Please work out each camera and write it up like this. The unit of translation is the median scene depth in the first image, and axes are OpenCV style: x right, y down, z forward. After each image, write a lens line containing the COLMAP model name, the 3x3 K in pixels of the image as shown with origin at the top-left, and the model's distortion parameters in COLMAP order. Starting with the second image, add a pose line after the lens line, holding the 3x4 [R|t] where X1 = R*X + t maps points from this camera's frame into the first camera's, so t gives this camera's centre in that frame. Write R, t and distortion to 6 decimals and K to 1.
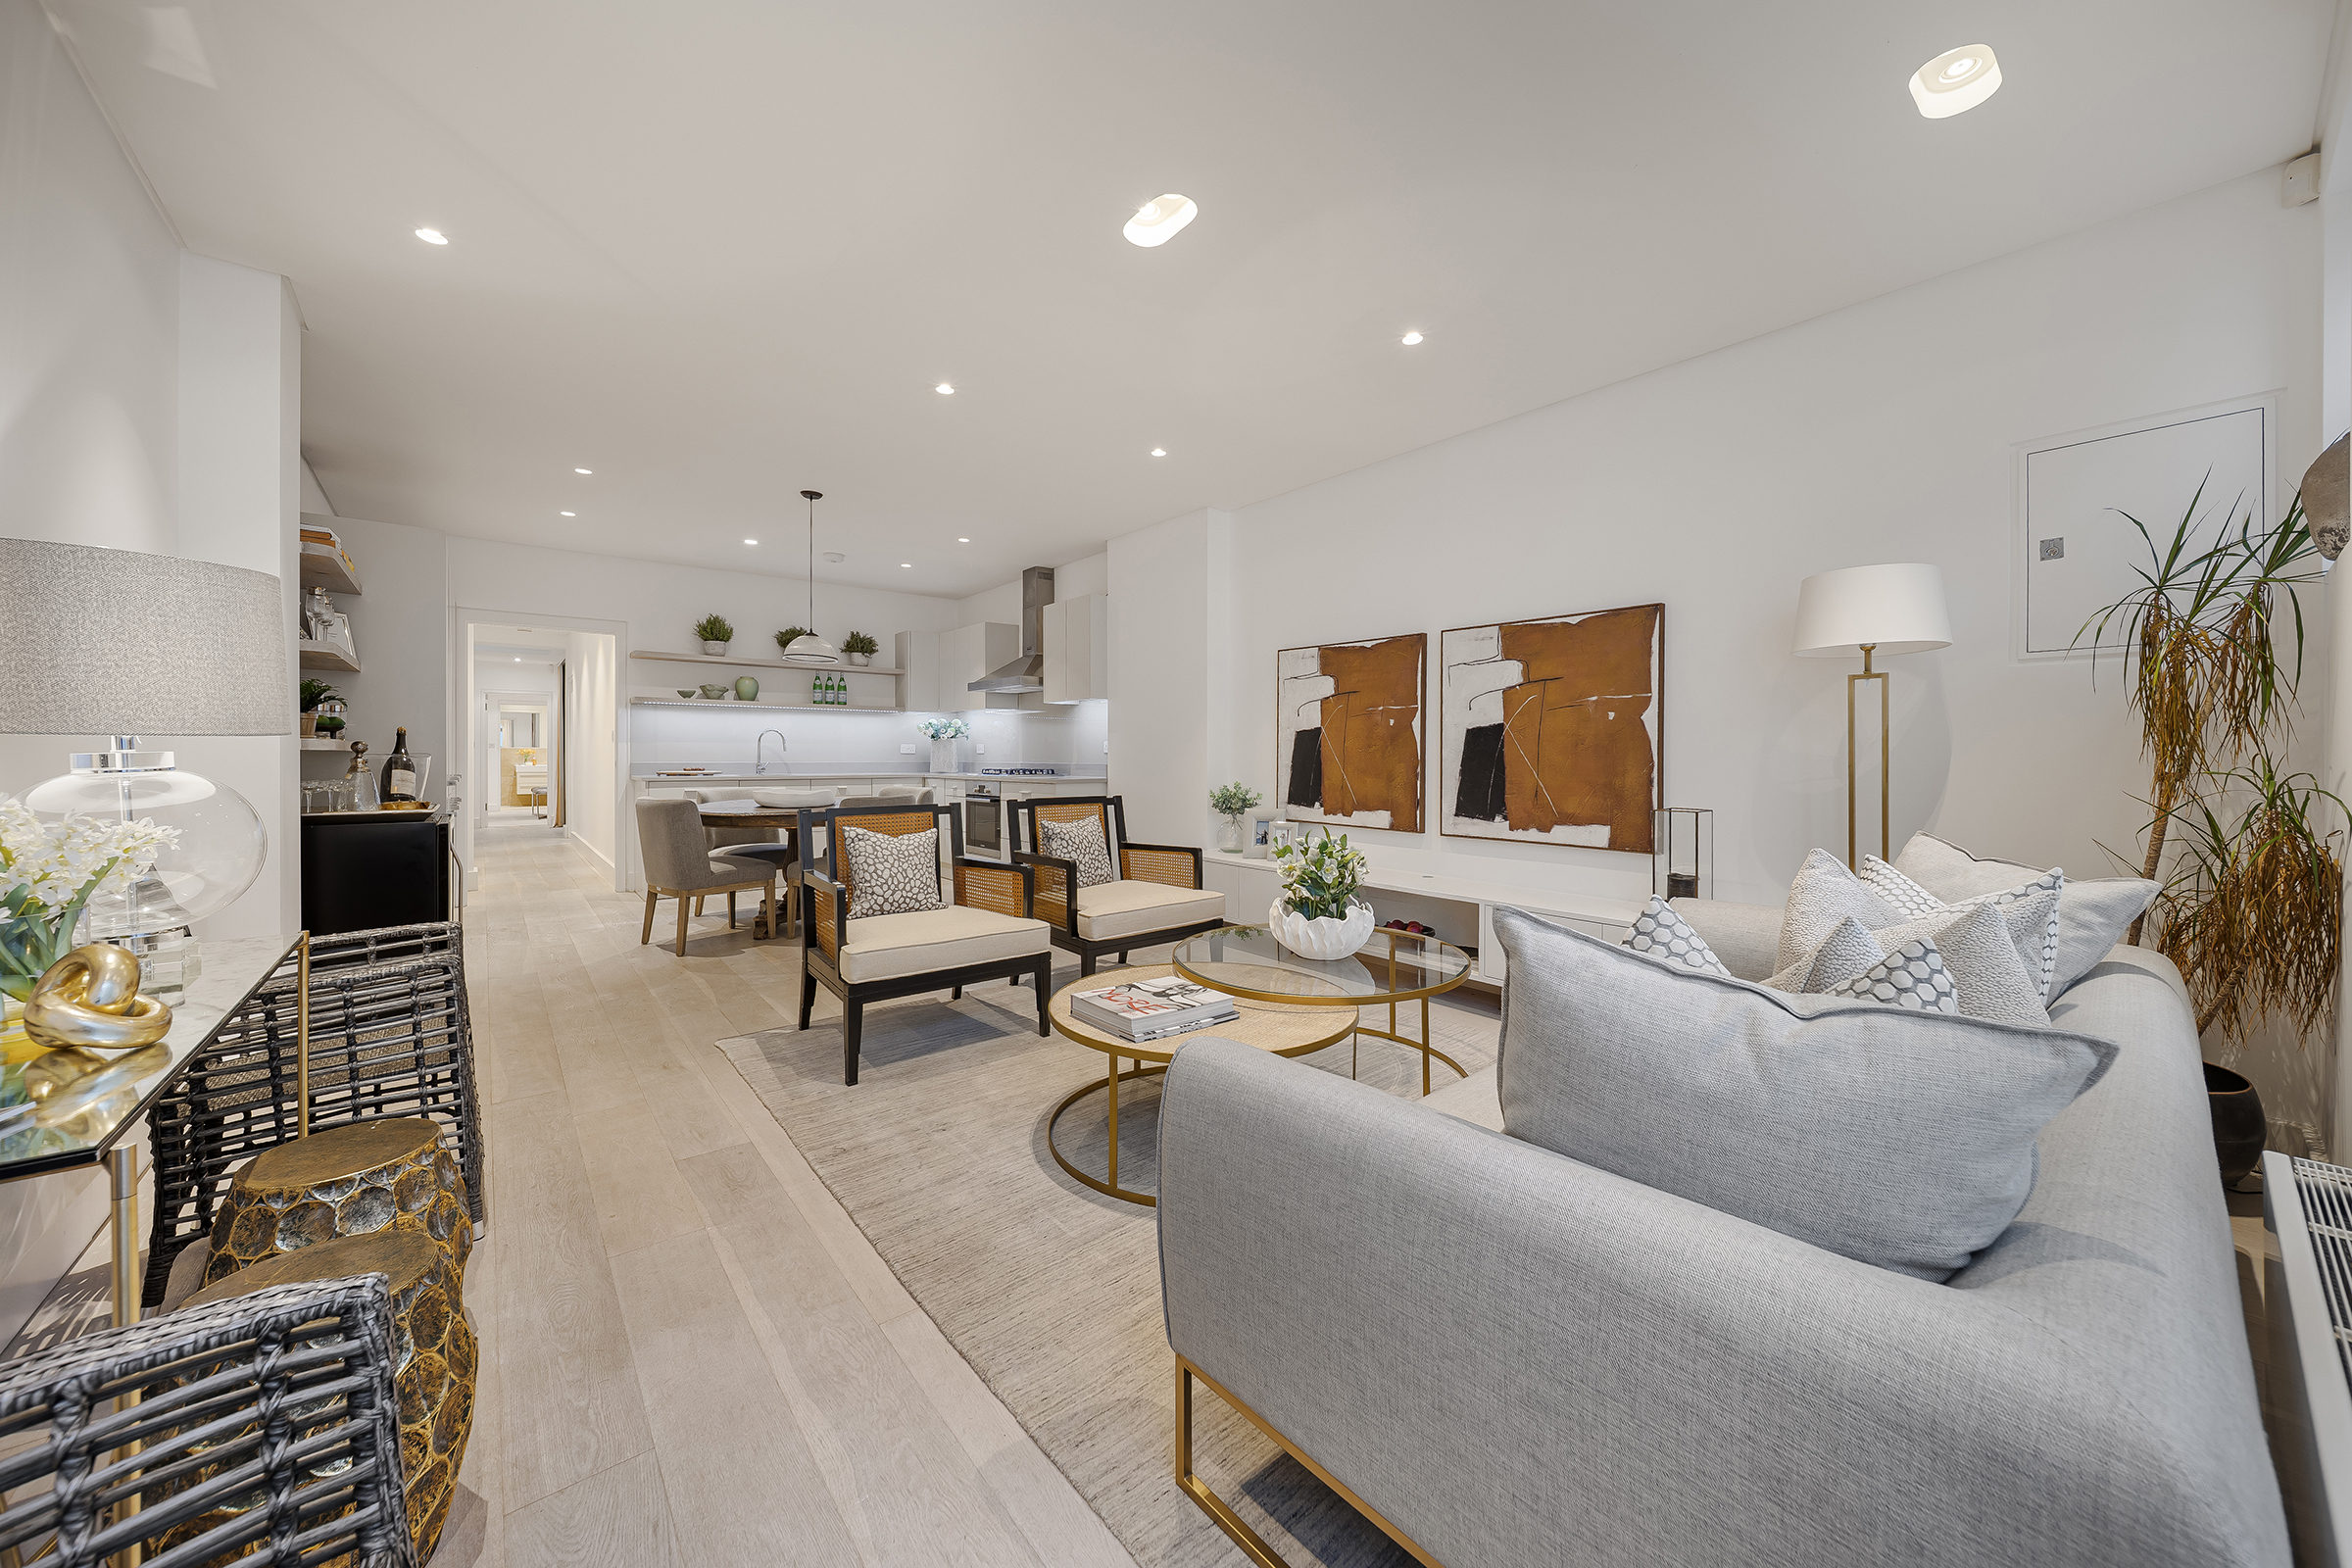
lens RADIAL K [[843.3, 0, 1178.8], [0, 843.3, 760.8], [0, 0, 1]] dist [-0.000002, 0.000045]
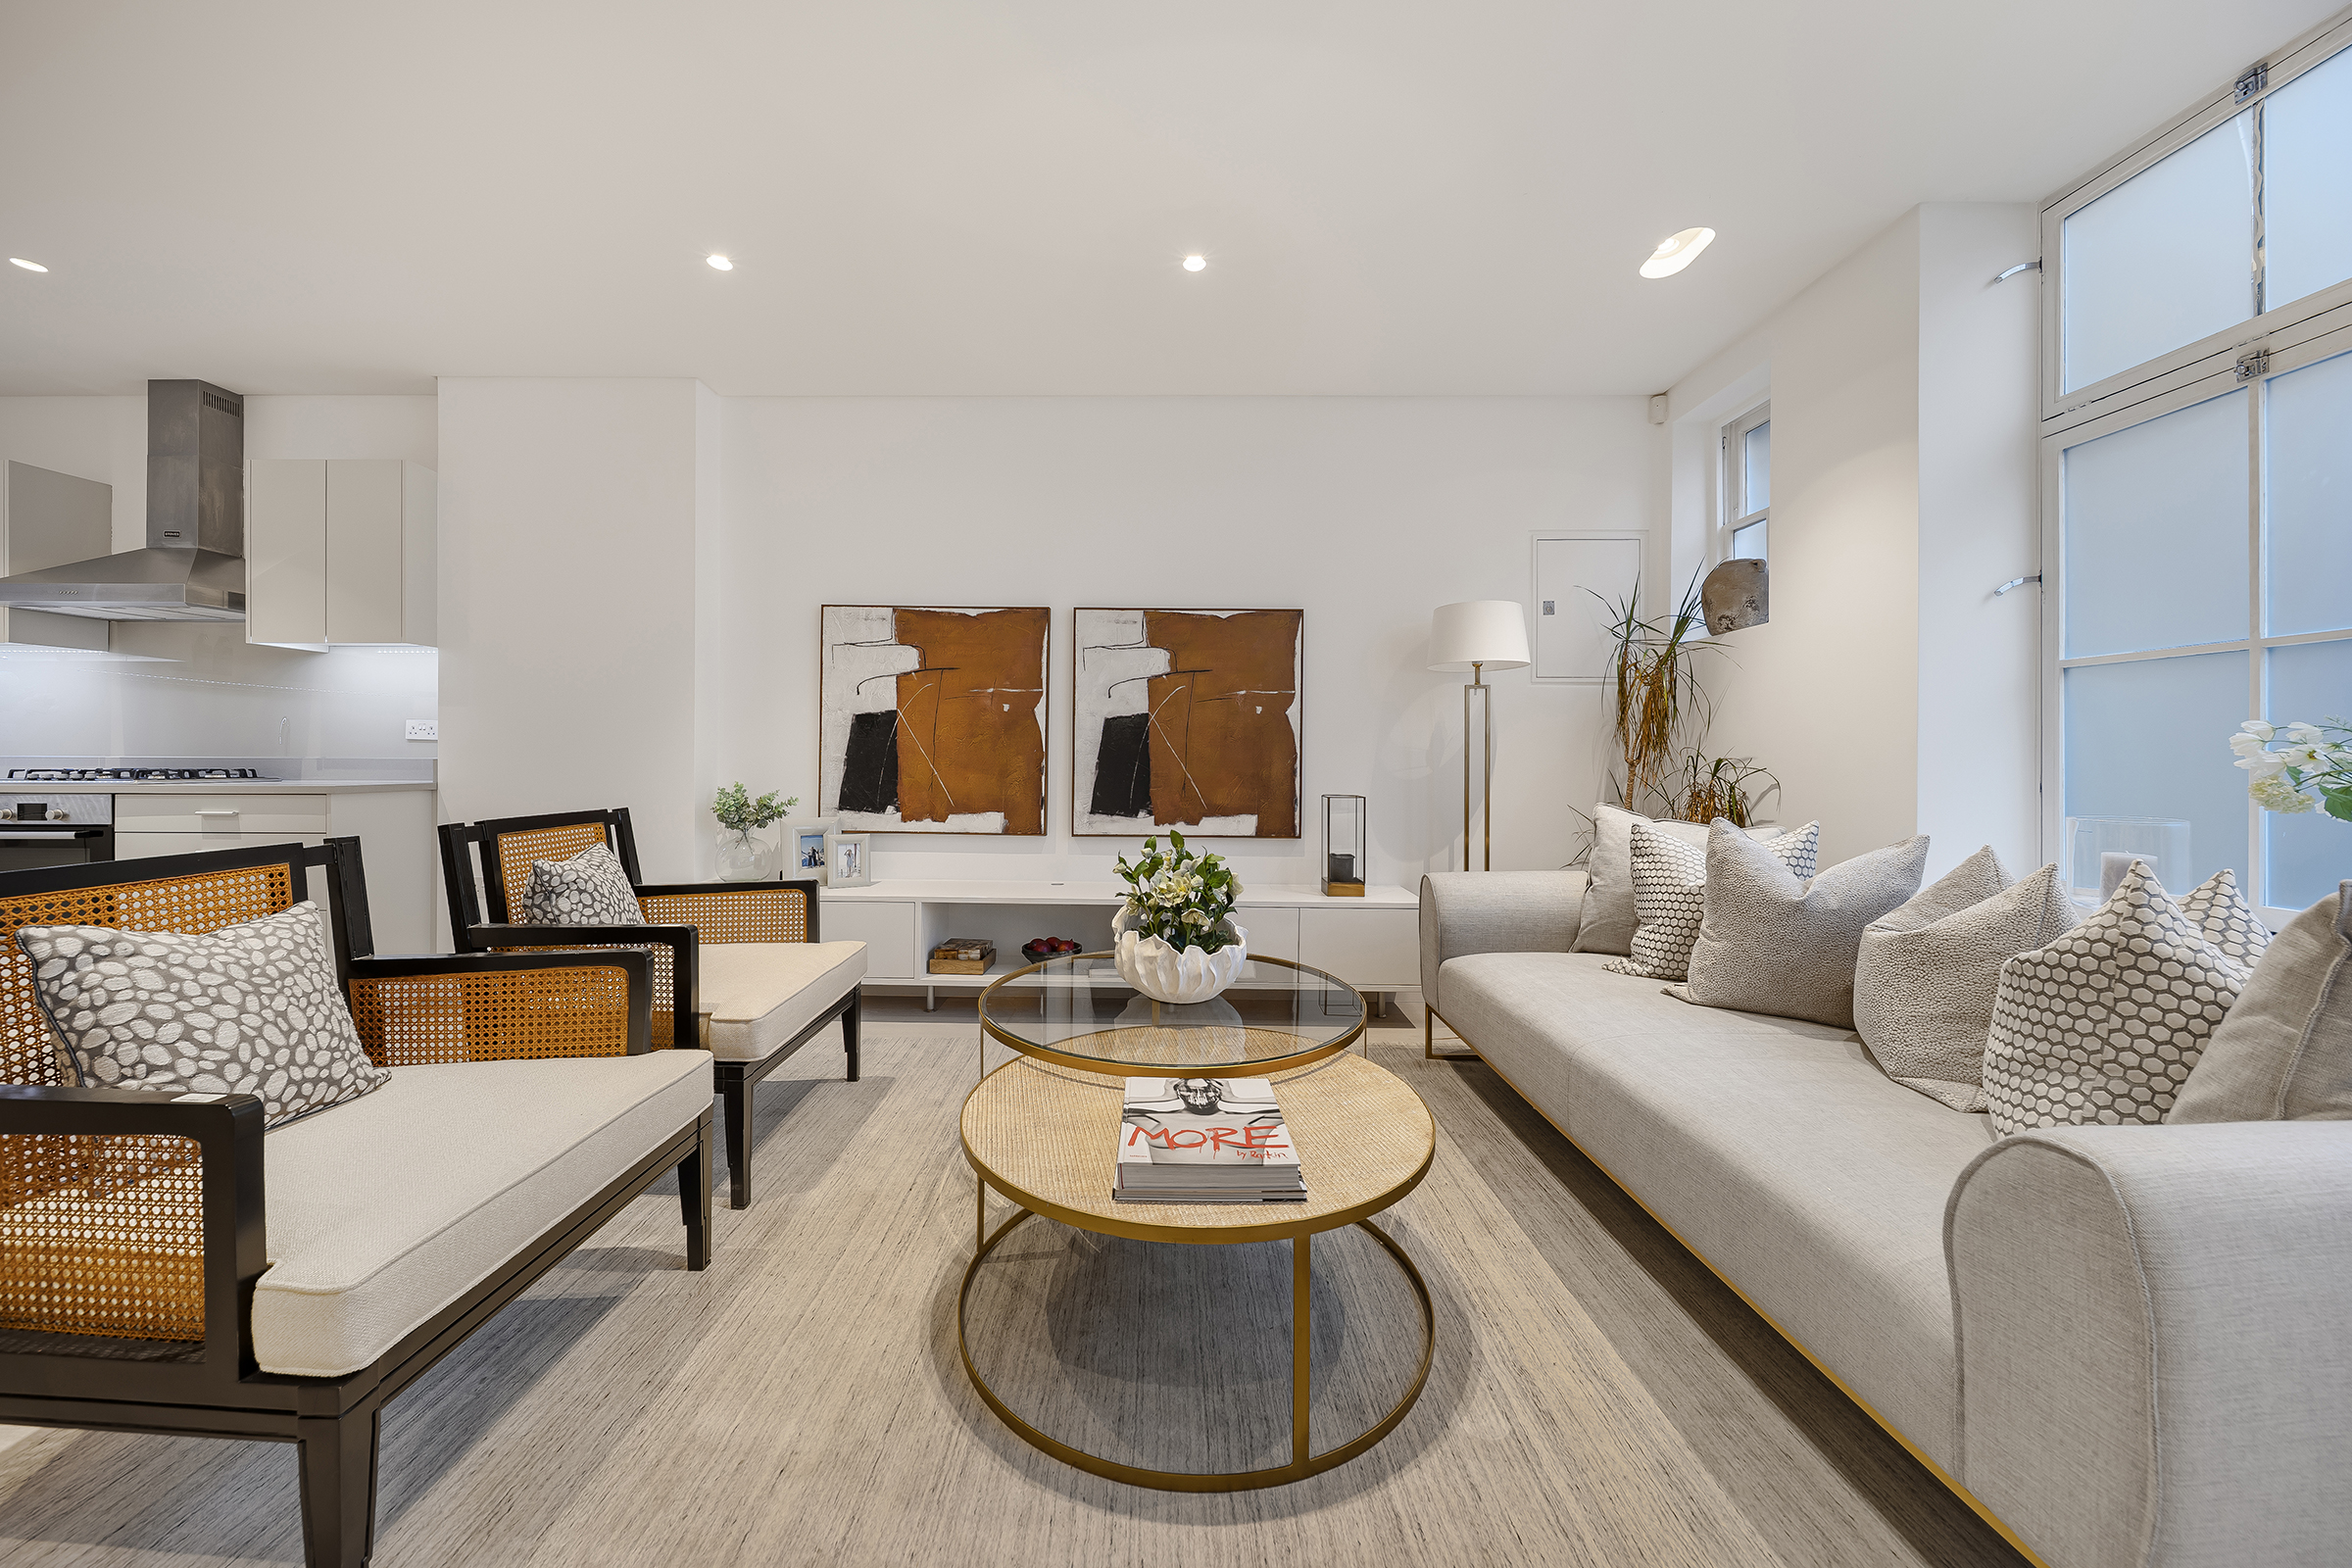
lens RADIAL K [[825.5, 0, 1167.3], [0, 825.5, 759.8], [0, 0, 1]] dist [-0.001353, -0.000295]
pose [[0.638631, 0.001769, 0.769511, -0.281644], [0.000394, 0.999996, -0.002625, 0.009198], [-0.769513, 0.001980, 0.638628, 0.342416]]
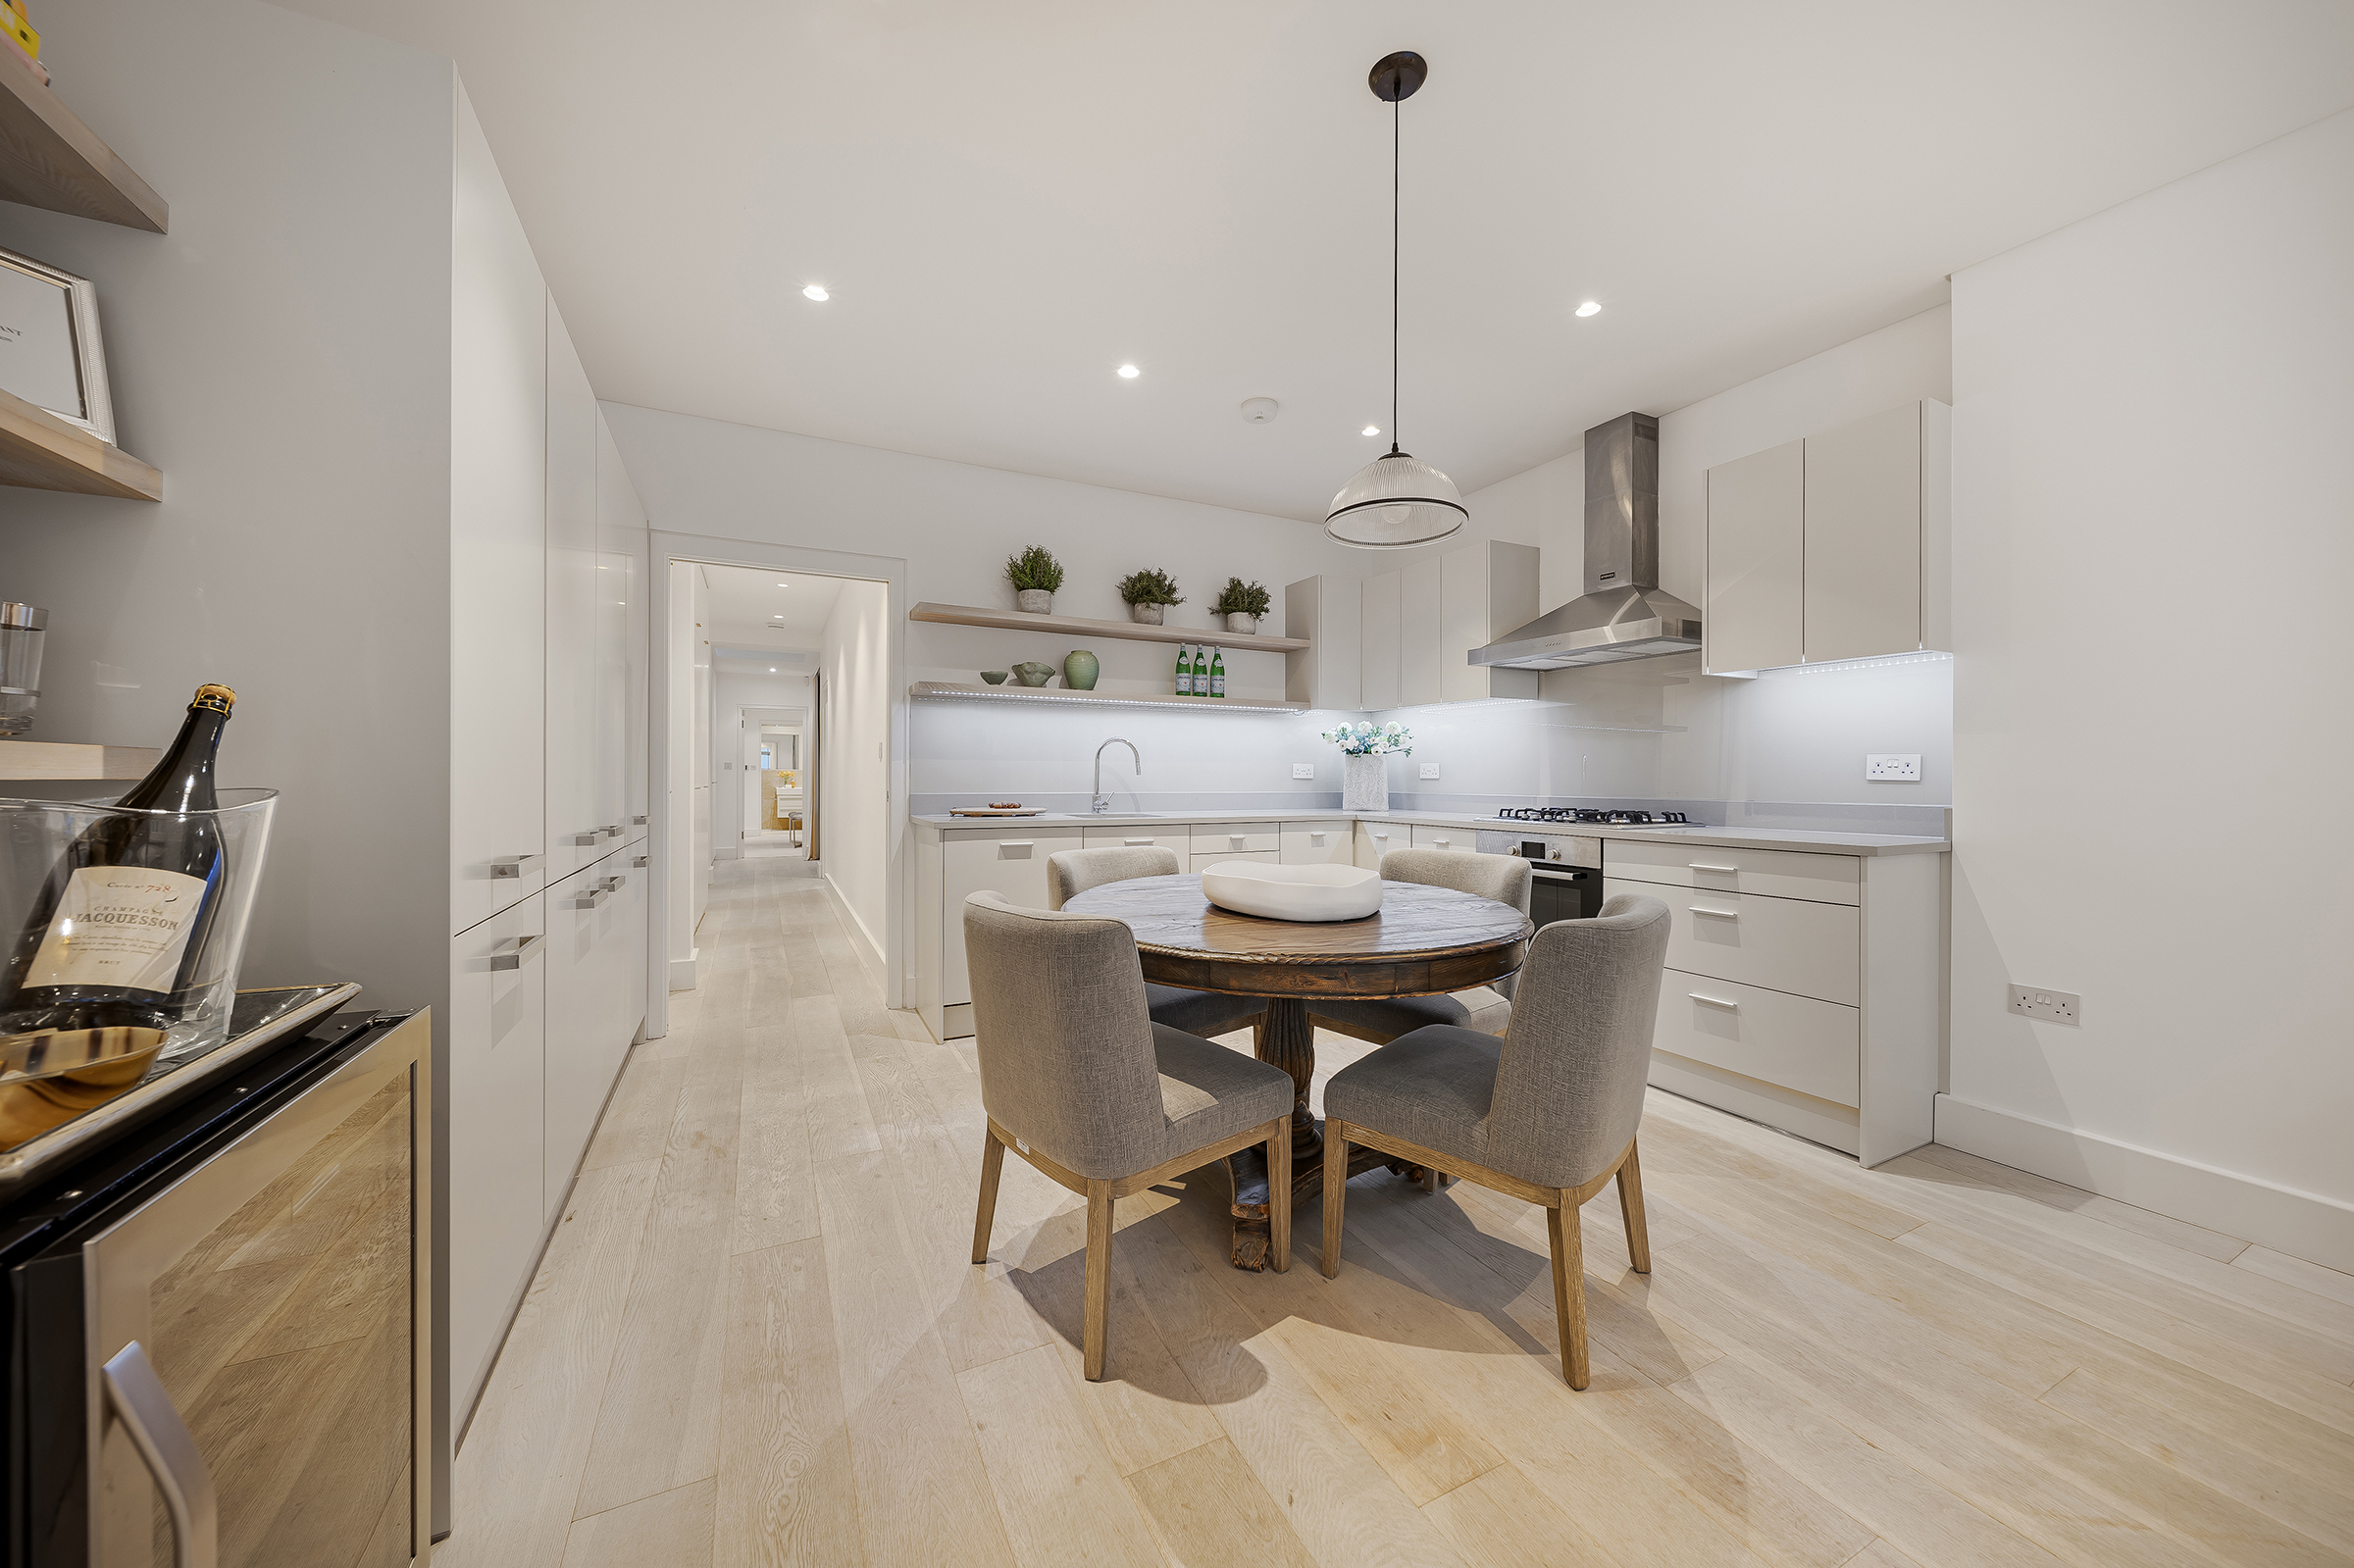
lens RADIAL K [[819.5, 0, 1177.0], [0, 819.5, 784.0], [0, 0, 1]] dist [0.000362, 0.000062]
pose [[0.975458, 0.004038, -0.220148, -0.517200], [-0.003623, 0.999991, 0.002291, -0.010456], [0.220155, -0.001438, 0.975464, 0.728048]]
